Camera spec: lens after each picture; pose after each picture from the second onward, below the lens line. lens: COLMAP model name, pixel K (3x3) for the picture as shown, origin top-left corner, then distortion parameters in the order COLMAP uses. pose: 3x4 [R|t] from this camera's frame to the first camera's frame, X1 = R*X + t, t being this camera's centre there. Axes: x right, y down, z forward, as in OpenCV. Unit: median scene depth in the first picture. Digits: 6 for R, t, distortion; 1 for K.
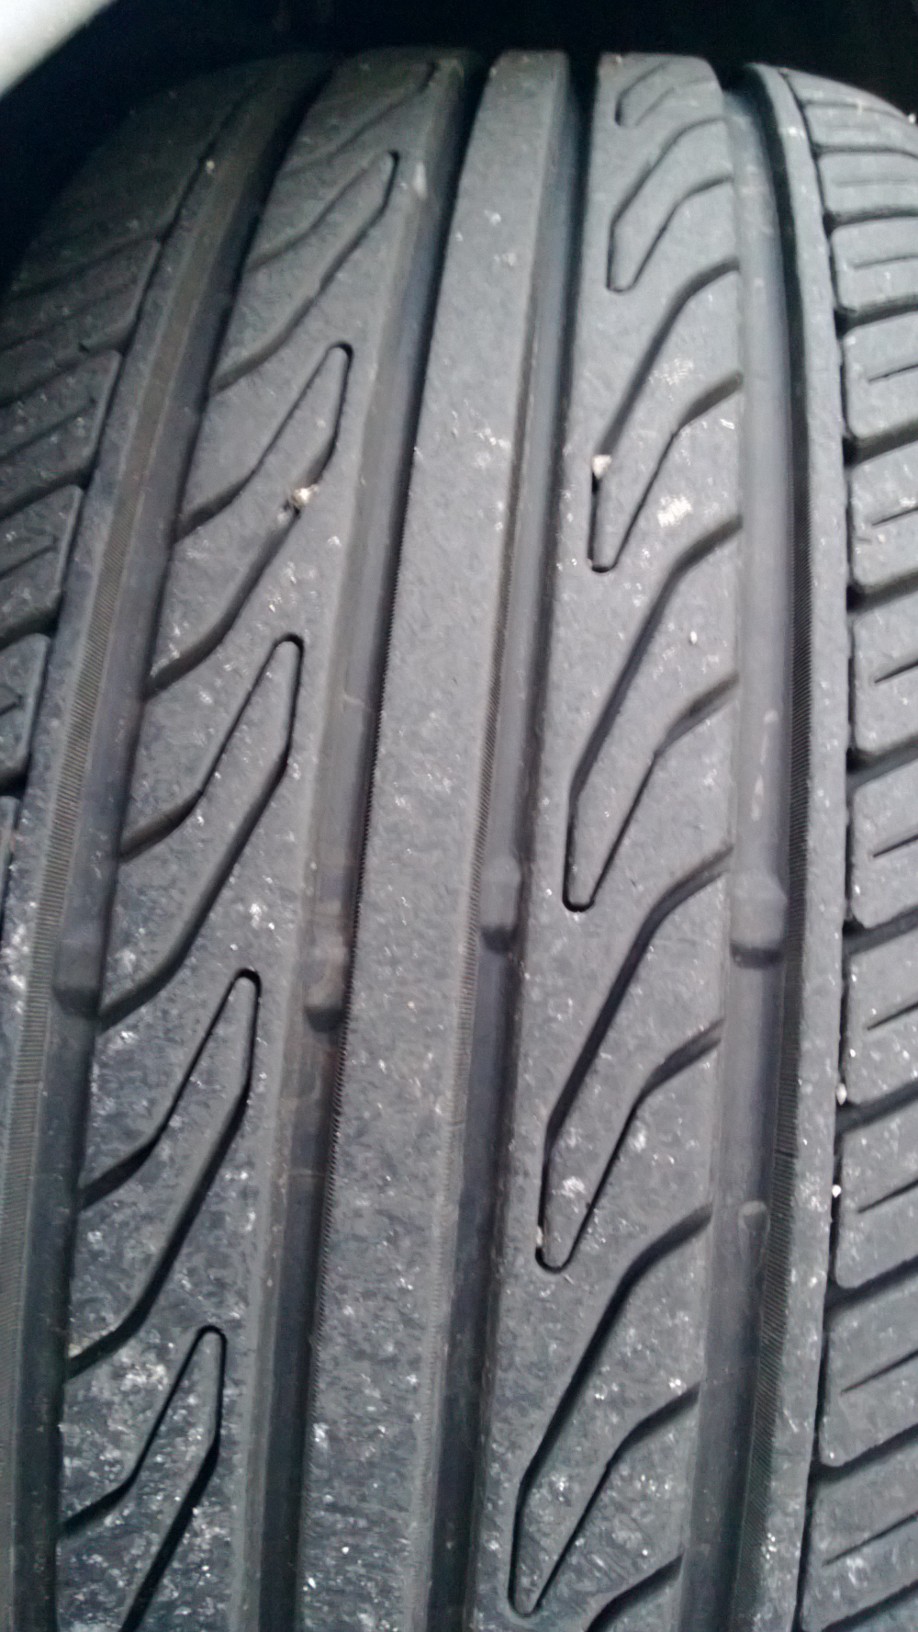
lens RADIAL K [[1286.6, 0, 459.0], [0, 1286.6, 816.0], [0, 0, 1]] dist [-0.002335, -0.122714]
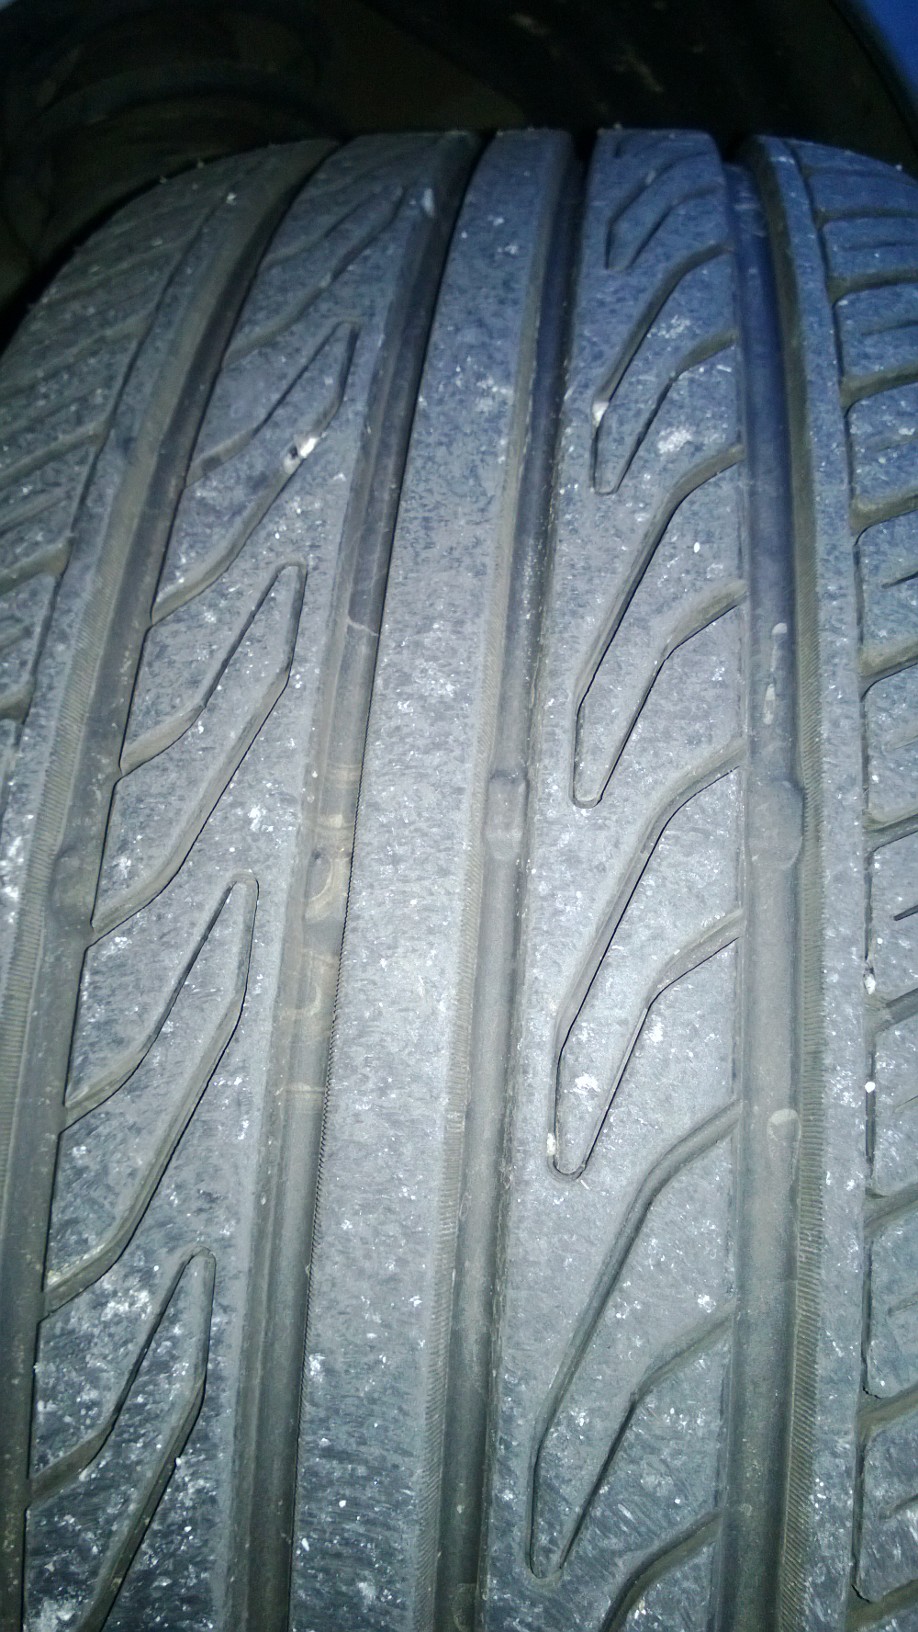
lens RADIAL K [[1286.6, 0, 459.0], [0, 1286.6, 816.0], [0, 0, 1]] dist [-0.002335, -0.122714]
pose [[0.999364, -0.016093, -0.031832, 0.028728], [0.011298, 0.989299, -0.145466, 0.225966], [0.033832, 0.145014, 0.988851, 0.041180]]
